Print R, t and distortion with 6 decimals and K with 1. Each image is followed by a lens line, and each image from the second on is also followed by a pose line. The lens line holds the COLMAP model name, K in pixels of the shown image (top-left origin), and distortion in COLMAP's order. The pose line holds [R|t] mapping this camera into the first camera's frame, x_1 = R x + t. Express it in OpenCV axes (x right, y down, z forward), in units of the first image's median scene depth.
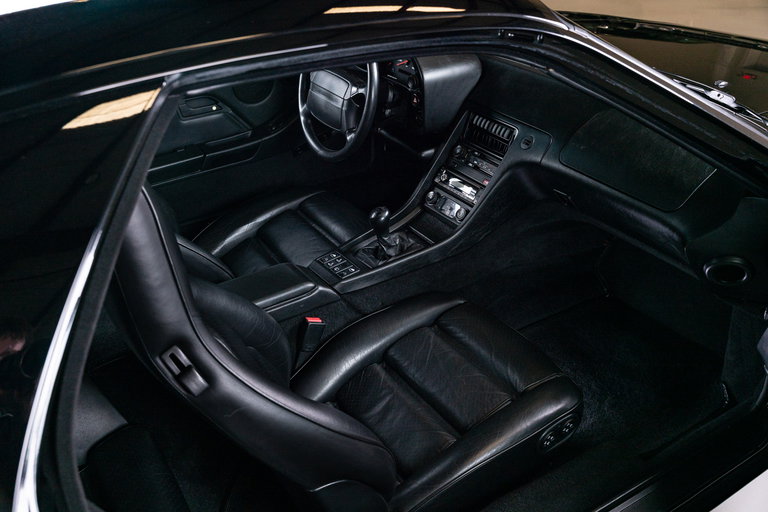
lens RADIAL K [[743.5, 0, 384.0], [0, 743.5, 256.0], [0, 0, 1]] dist [0.003594, 0.006335]
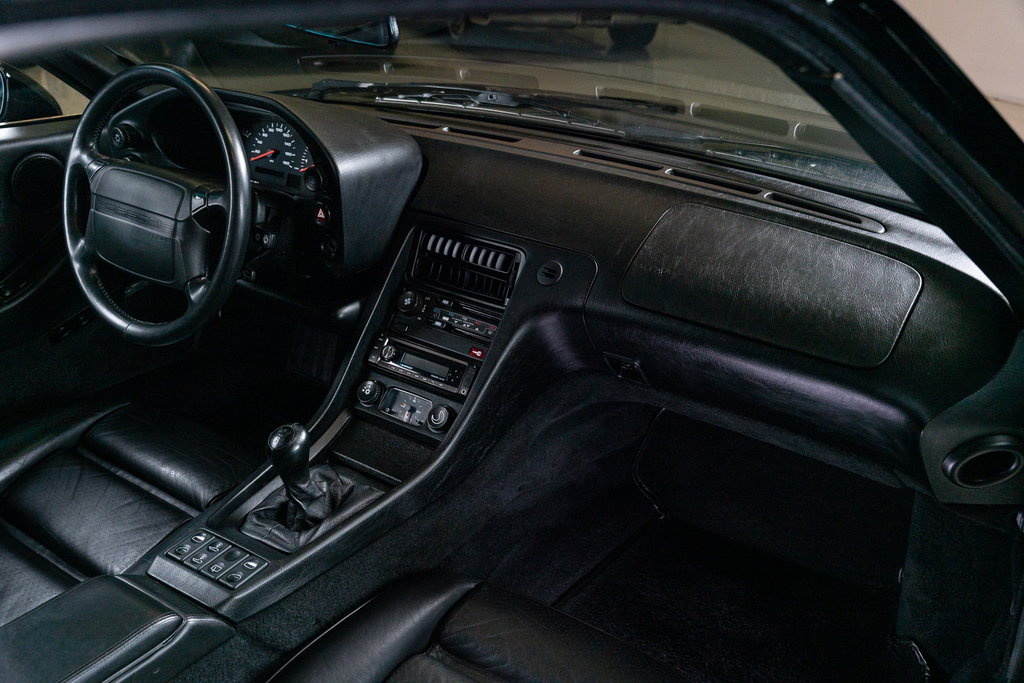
lens RADIAL K [[991.3, 0, 512.0], [0, 991.3, 341.5], [0, 0, 1]] dist [0.003594, 0.006335]
pose [[0.926441, -0.103827, 0.361838, -0.099537], [0.141567, 0.986745, -0.079325, -0.046616], [-0.348805, 0.124715, 0.928860, 0.322119]]
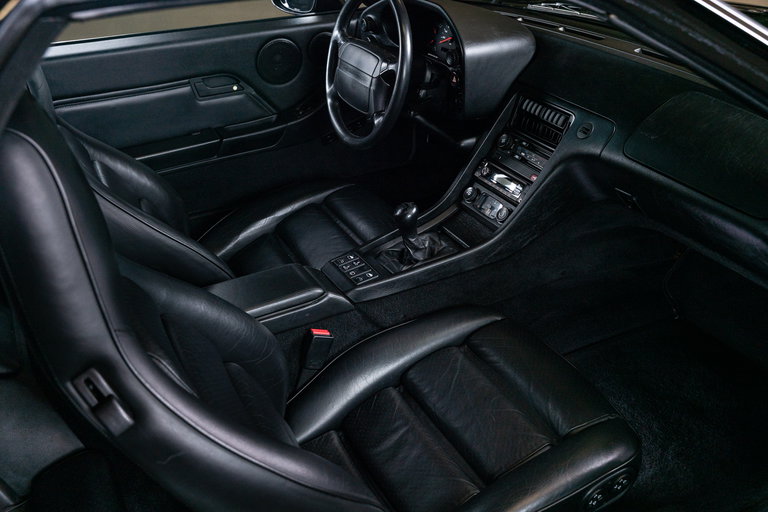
lens RADIAL K [[743.5, 0, 384.0], [0, 743.5, 256.0], [0, 0, 1]] dist [0.003594, 0.006335]
pose [[0.995794, 0.039778, -0.082540, 0.041206], [-0.039985, 0.999200, -0.000857, -0.002983], [0.082440, 0.004154, 0.996587, 0.147401]]
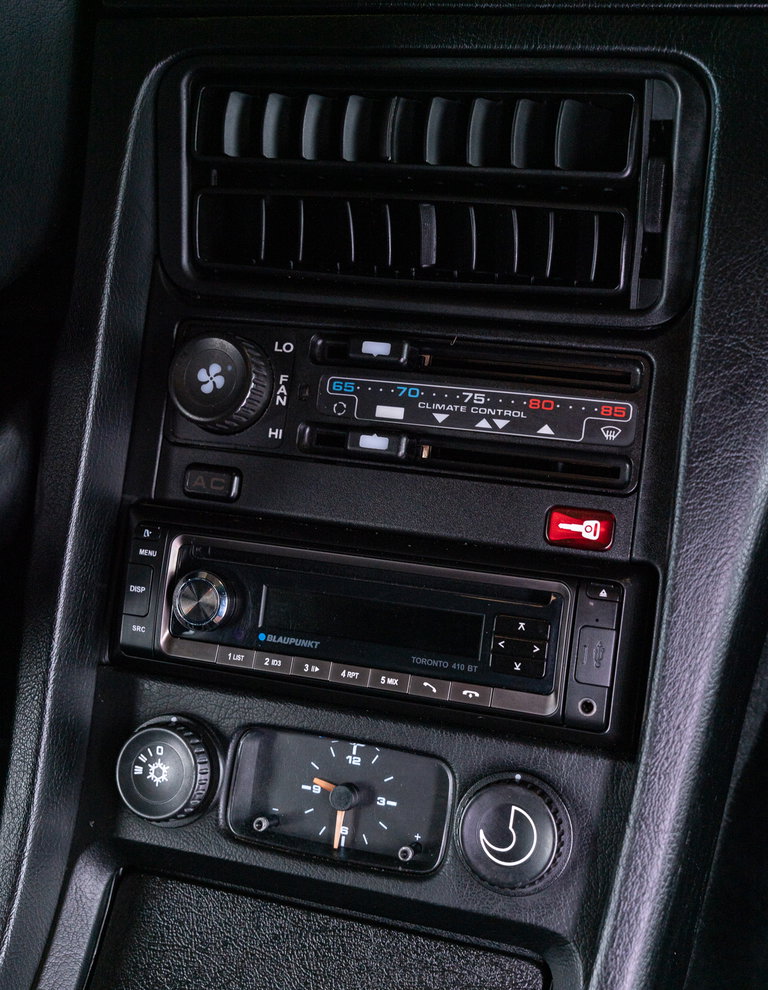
lens RADIAL K [[1080.1, 0, 384.0], [0, 1080.1, 495.0], [0, 0, 1]] dist [-0.001570, -0.002511]
pose [[0.769257, -0.390216, 0.505940, 0.016776], [0.369018, 0.917761, 0.146767, -0.146453], [-0.521603, 0.073799, 0.849990, 0.862102]]
